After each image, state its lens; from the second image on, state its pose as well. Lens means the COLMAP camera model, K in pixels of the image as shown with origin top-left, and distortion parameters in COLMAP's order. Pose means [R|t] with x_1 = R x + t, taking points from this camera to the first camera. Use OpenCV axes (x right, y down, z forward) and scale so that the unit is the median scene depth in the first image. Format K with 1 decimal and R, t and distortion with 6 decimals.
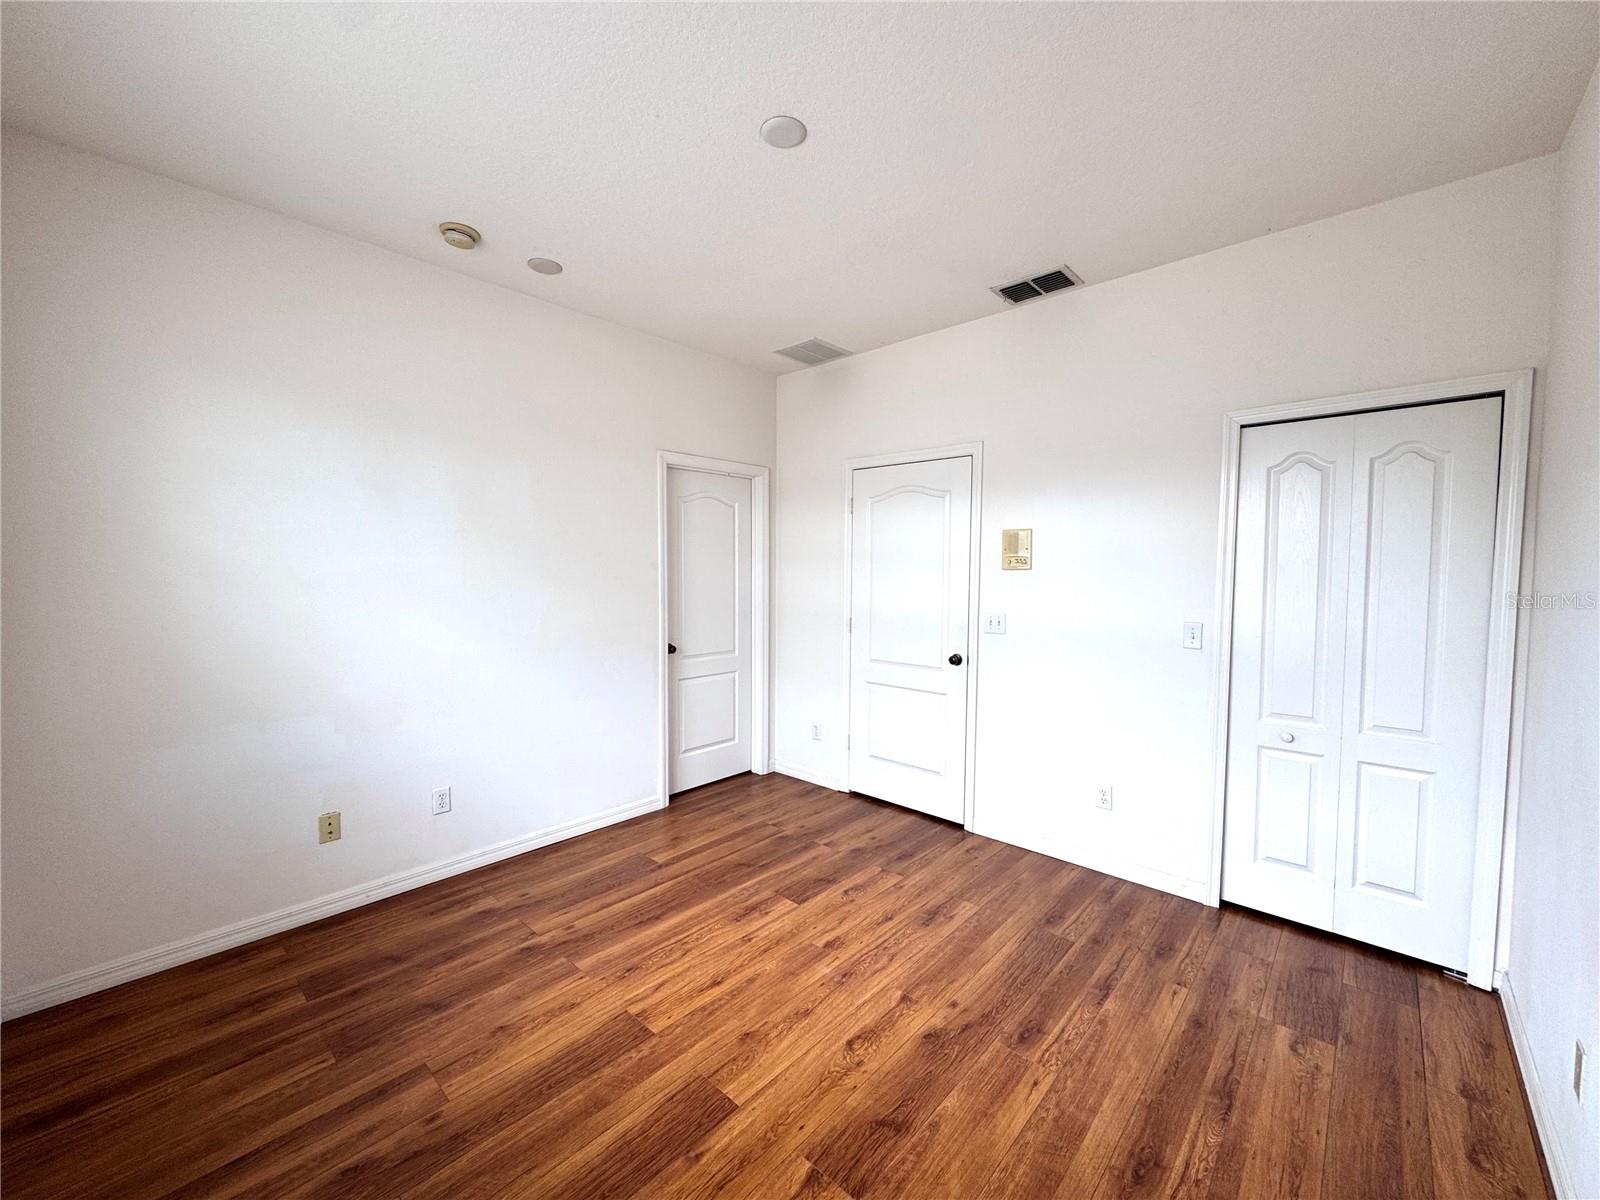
lens RADIAL K [[635.4, 0, 799.3], [0, 635.4, 596.7], [0, 0, 1]] dist [-0.003794, 0.000303]
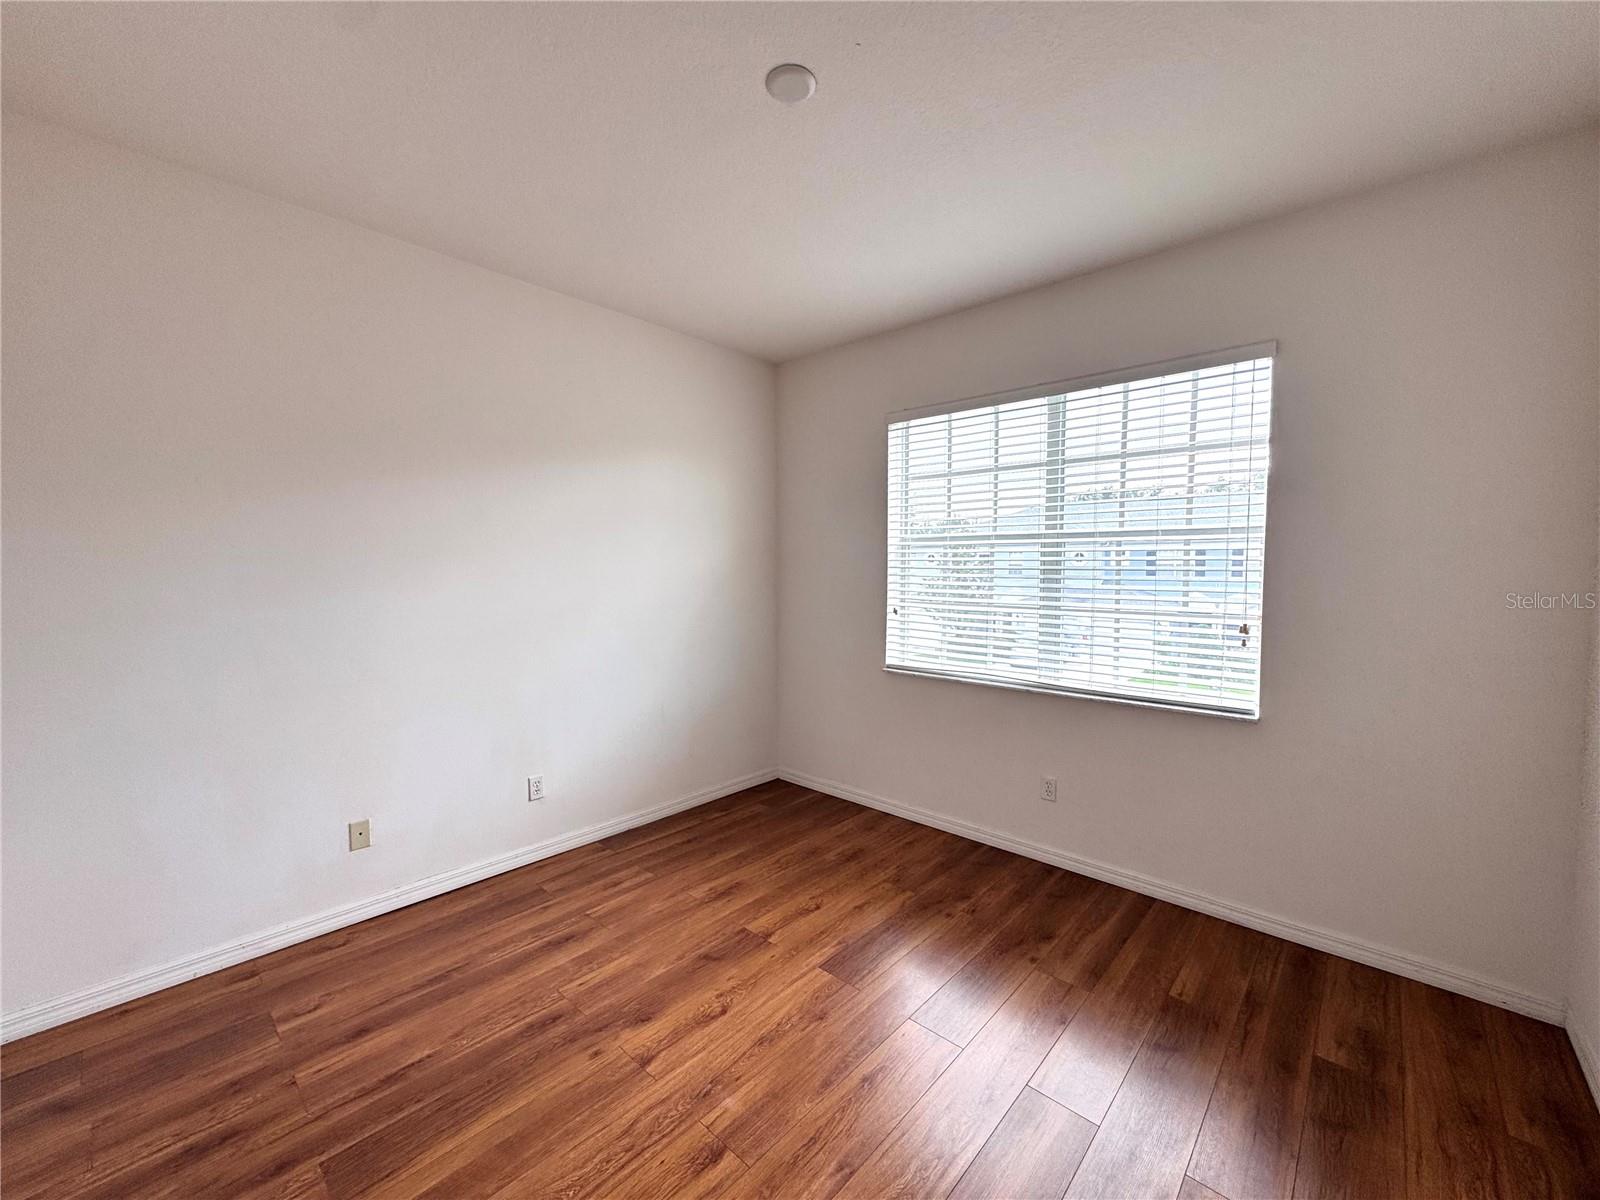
lens RADIAL K [[635.4, 0, 799.3], [0, 635.4, 596.7], [0, 0, 1]] dist [-0.003794, 0.000303]
pose [[-0.999967, -0.008071, 0.000553, -0.042274], [-0.007988, 0.995856, 0.090589, -0.090238], [-0.001282, 0.090581, -0.995888, 1.974403]]
